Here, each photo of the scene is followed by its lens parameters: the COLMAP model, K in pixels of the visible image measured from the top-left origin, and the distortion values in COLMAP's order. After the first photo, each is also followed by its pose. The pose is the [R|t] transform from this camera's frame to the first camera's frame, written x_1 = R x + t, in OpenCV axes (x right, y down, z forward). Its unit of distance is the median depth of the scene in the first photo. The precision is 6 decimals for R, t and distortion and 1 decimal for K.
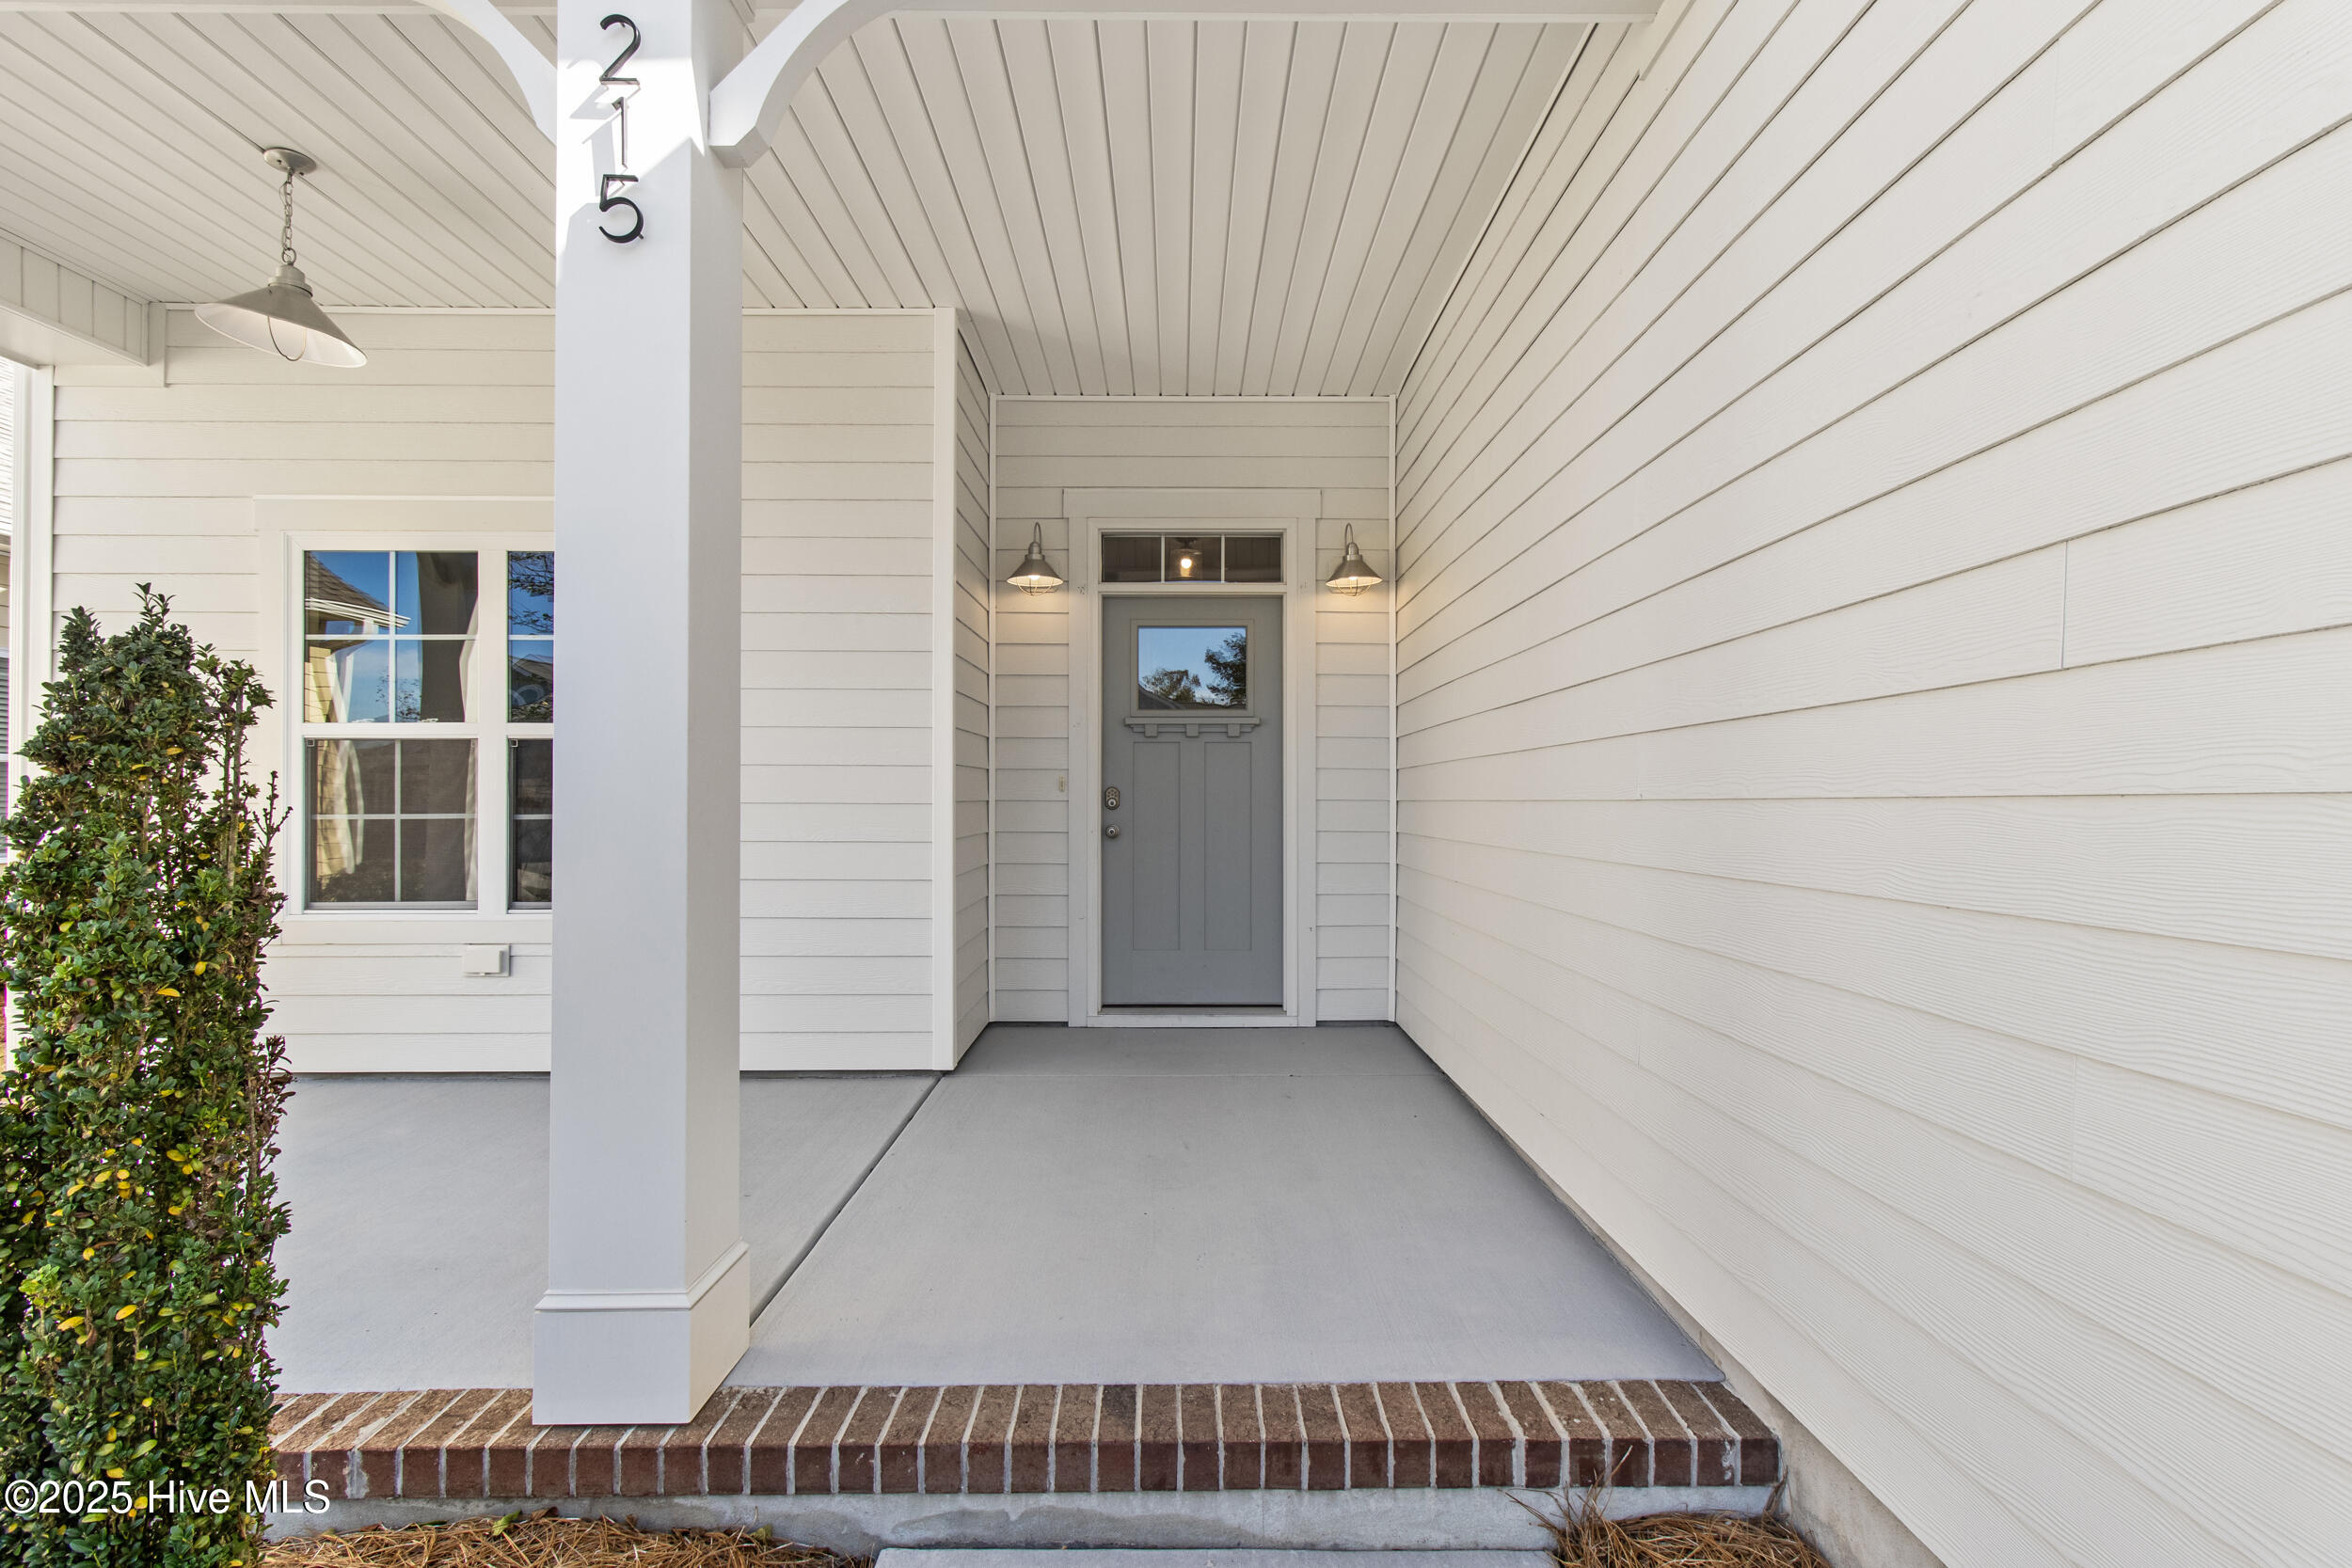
lens RADIAL K [[1107.6, 0, 1176.9], [0, 1107.6, 788.3], [0, 0, 1]] dist [-0.001499, -0.000209]
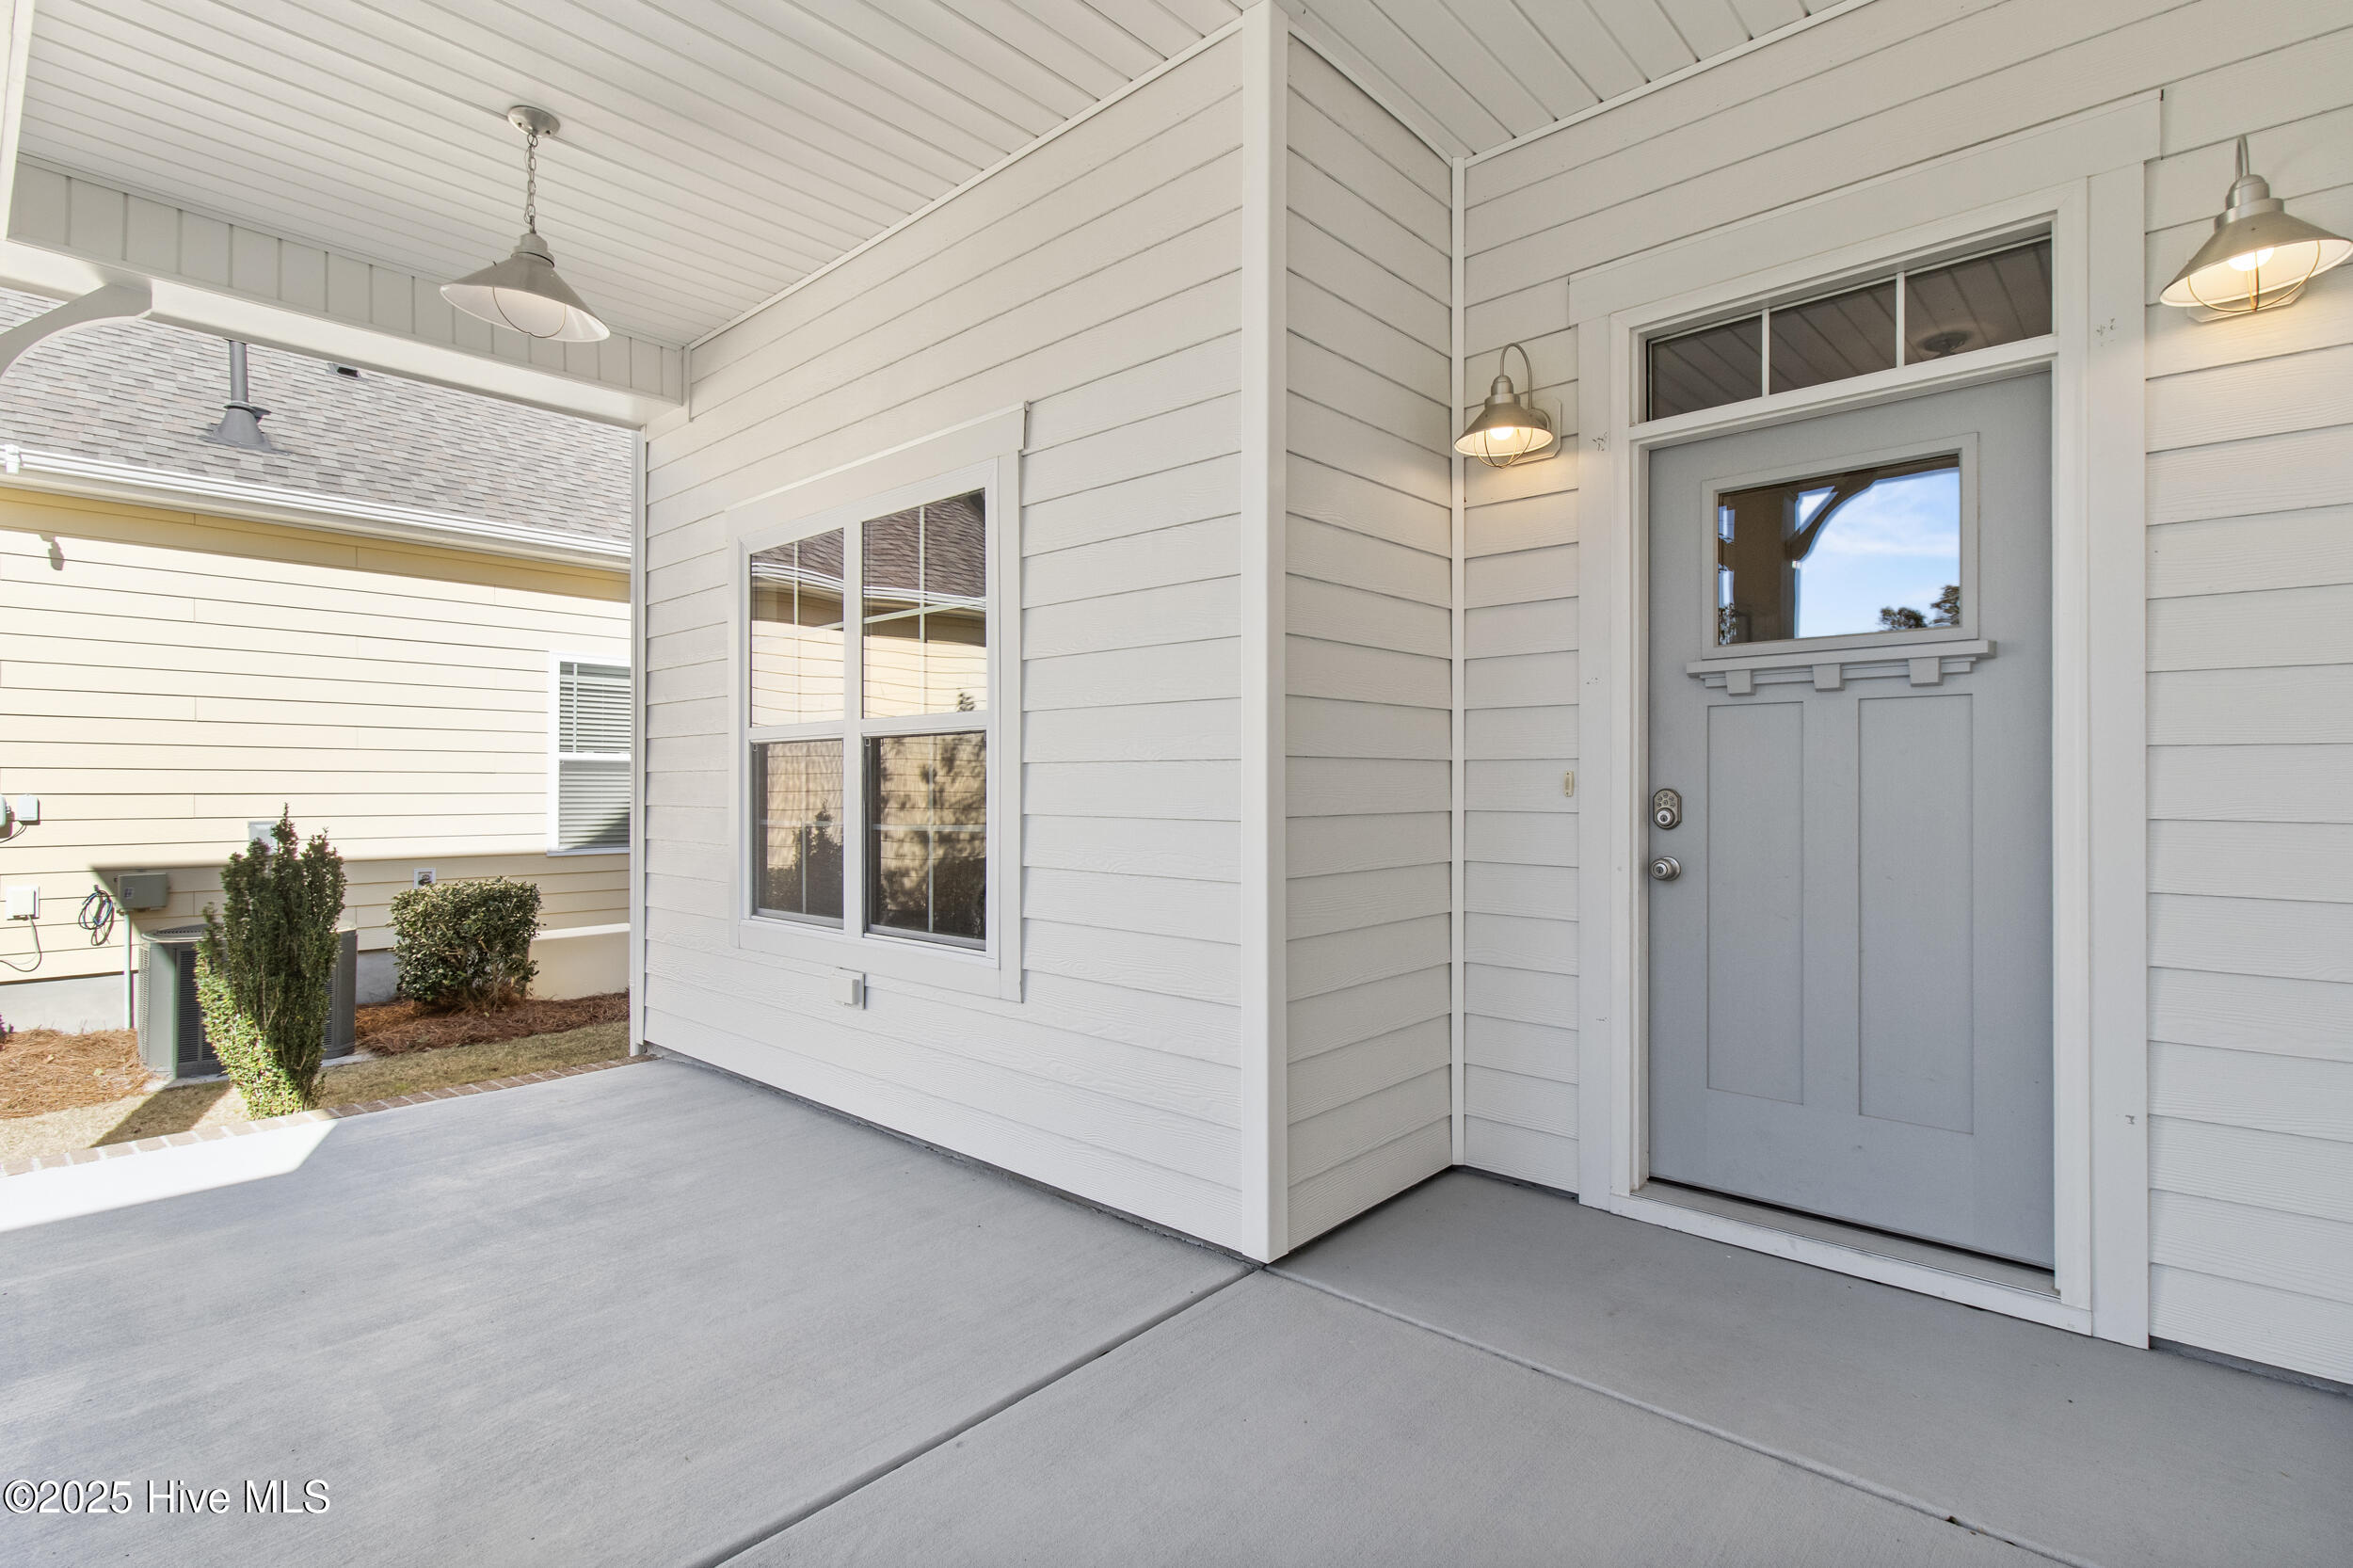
lens RADIAL K [[1108.1, 0, 1179.5], [0, 1108.1, 785.8], [0, 0, 1]] dist [-0.001499, -0.000209]
pose [[0.734361, -0.002281, -0.678755, 0.141582], [0.007070, 0.999966, 0.004288, -0.006772], [0.678722, -0.007948, 0.734352, 0.433820]]
